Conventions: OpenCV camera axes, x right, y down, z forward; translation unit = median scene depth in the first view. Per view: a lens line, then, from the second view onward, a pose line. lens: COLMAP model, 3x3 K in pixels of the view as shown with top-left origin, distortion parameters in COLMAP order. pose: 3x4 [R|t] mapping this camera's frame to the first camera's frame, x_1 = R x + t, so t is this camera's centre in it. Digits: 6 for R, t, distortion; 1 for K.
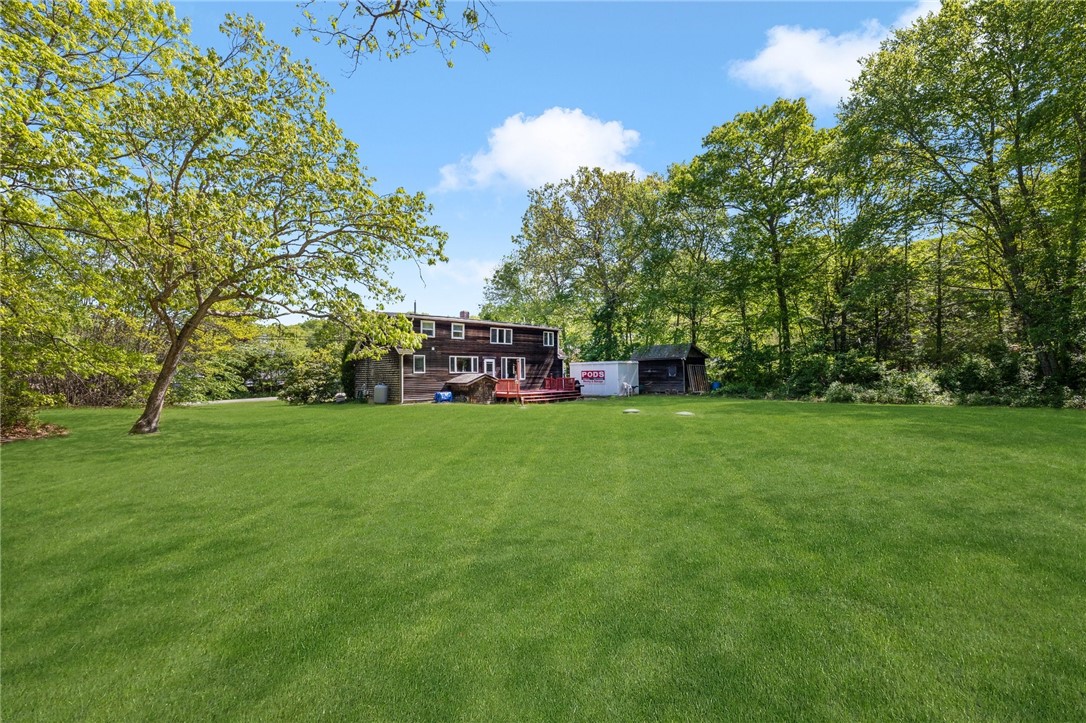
lens RADIAL K [[479.3, 0, 546.4], [0, 479.3, 357.9], [0, 0, 1]] dist [-0.000230, -0.000114]
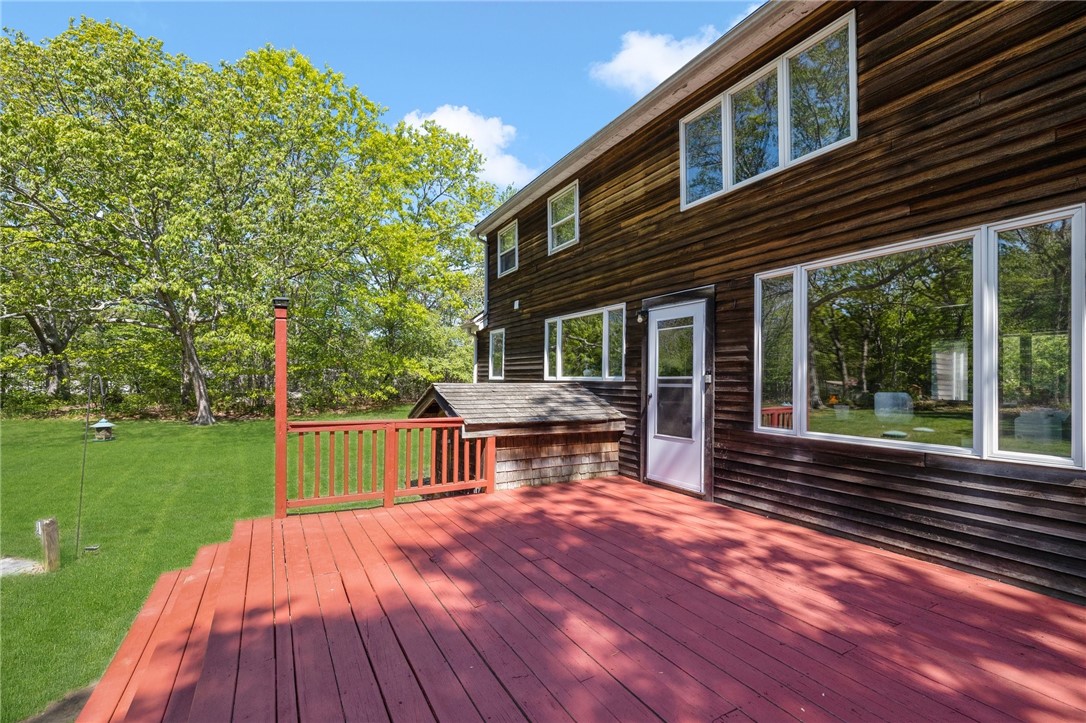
lens RADIAL K [[460.3, 0, 541.4], [0, 460.3, 376.7], [0, 0, 1]] dist [-0.000711, -0.000264]
pose [[-0.235862, 0.002160, -0.971784, 0.055981], [0.029588, 0.999550, -0.004960, 0.027798], [0.971336, -0.029923, -0.235820, 0.960125]]
